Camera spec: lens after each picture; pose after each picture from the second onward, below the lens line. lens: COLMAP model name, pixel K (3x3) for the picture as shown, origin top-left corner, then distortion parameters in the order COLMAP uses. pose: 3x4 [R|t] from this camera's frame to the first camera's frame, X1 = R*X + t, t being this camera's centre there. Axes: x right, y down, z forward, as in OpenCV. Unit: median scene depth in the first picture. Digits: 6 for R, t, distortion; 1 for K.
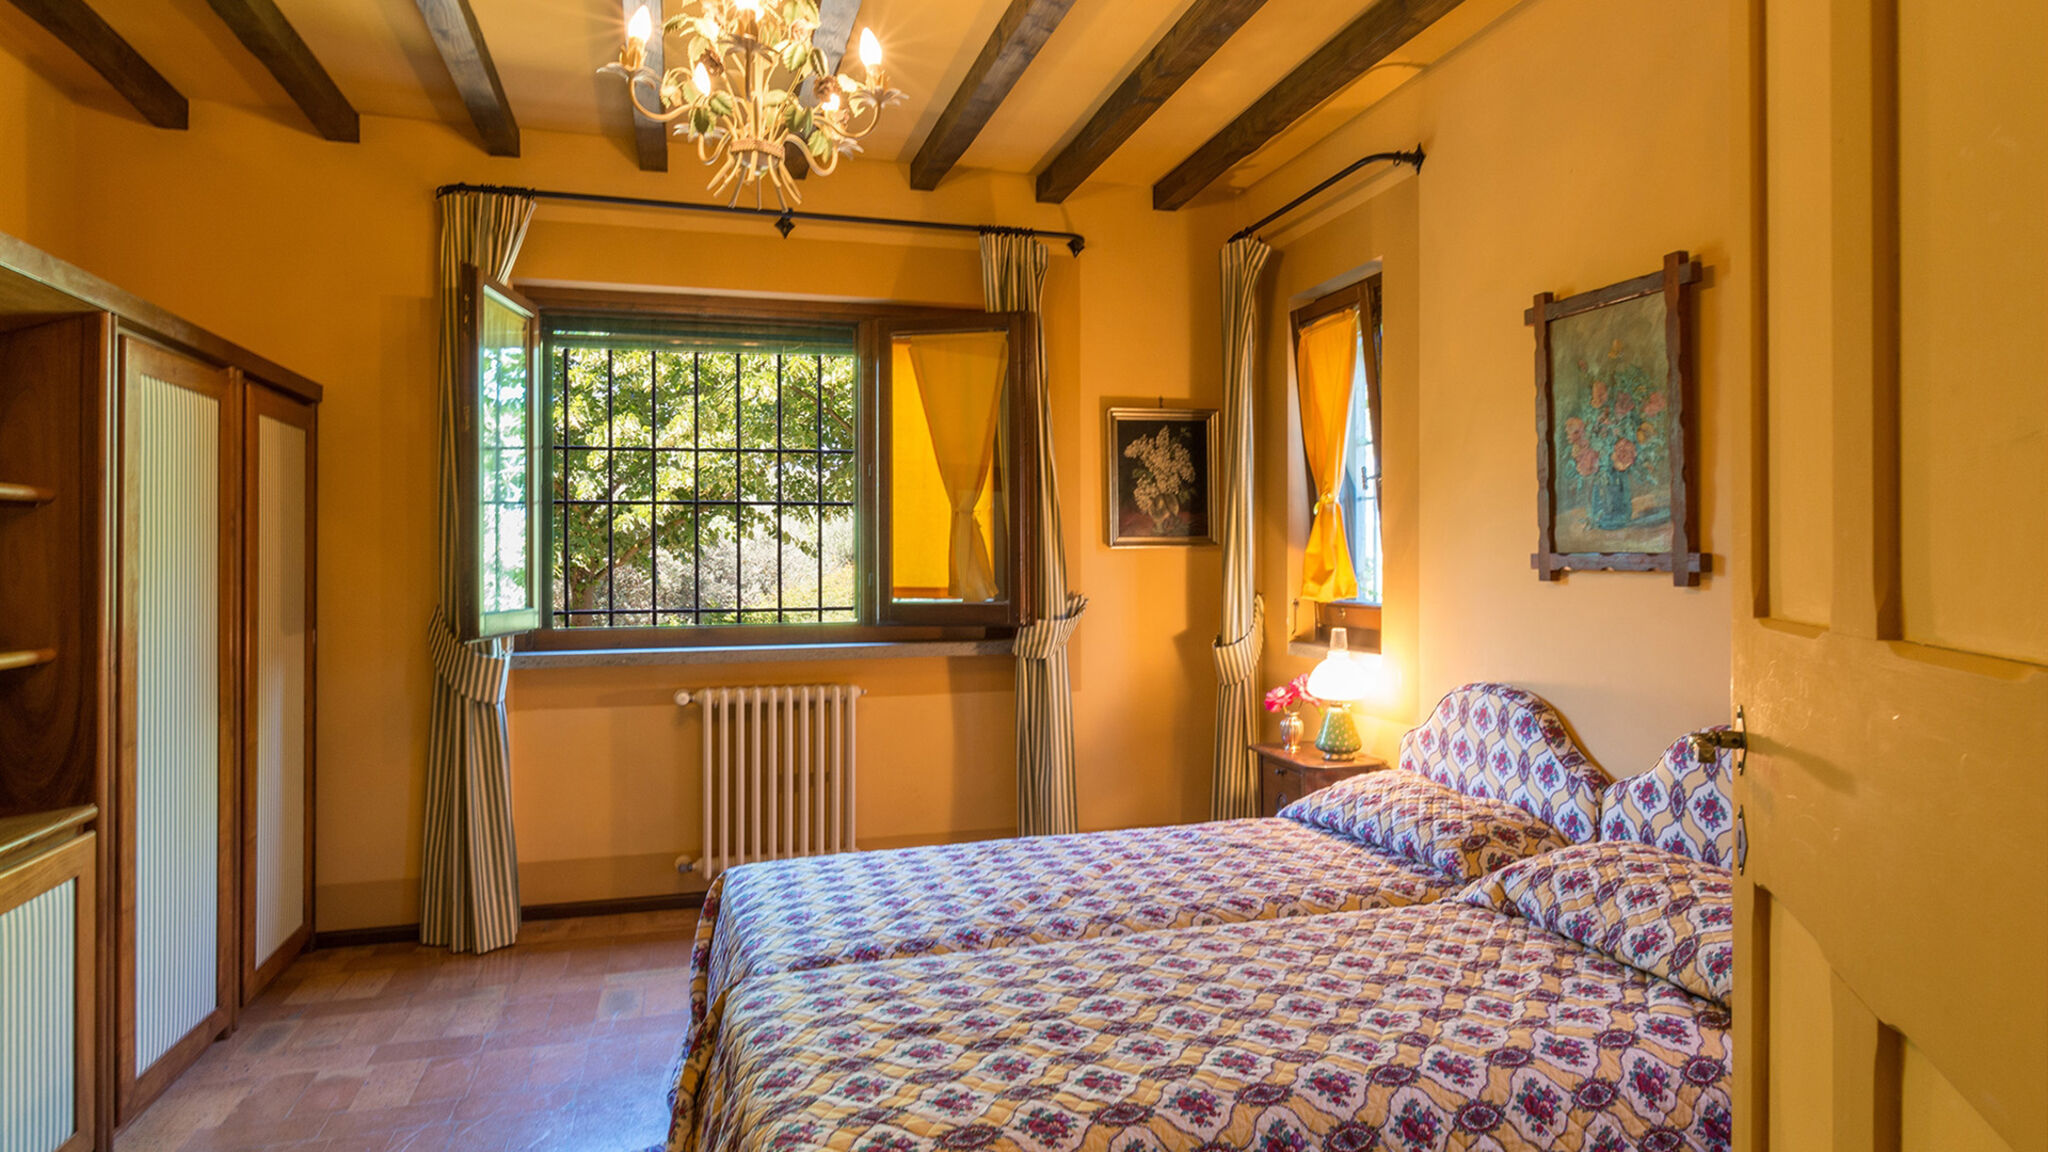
lens RADIAL K [[1163.7, 0, 1029.6], [0, 1163.7, 571.3], [0, 0, 1]] dist [-0.004131, -0.000350]
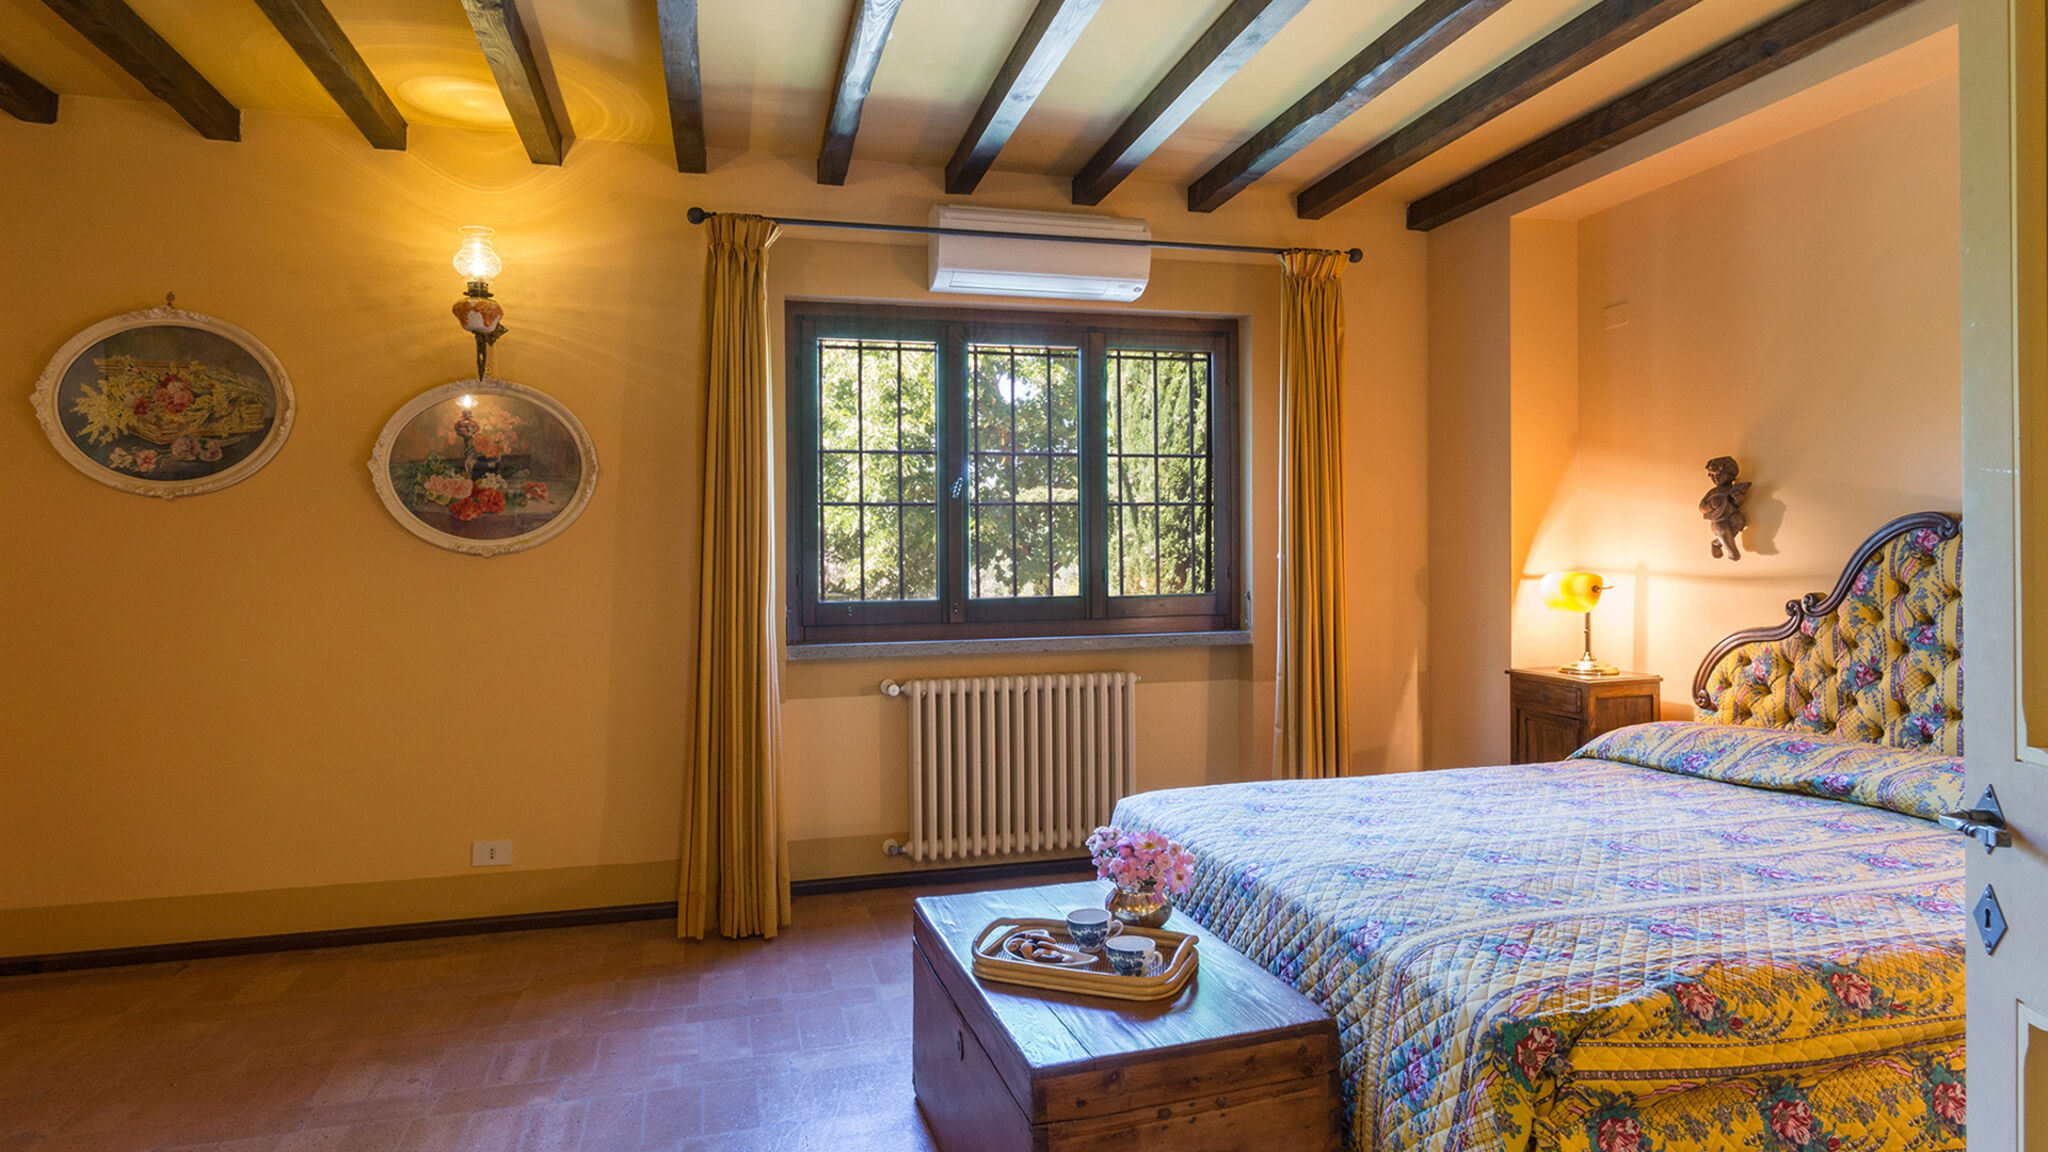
lens RADIAL K [[1163.7, 0, 1018.8], [0, 1163.7, 572.7], [0, 0, 1]] dist [-0.004131, -0.000350]
pose [[0.999947, -0.007258, -0.007305, -0.220130], [0.007280, 0.999969, 0.003110, 0.001786], [0.007282, -0.003163, 0.999968, -0.064211]]
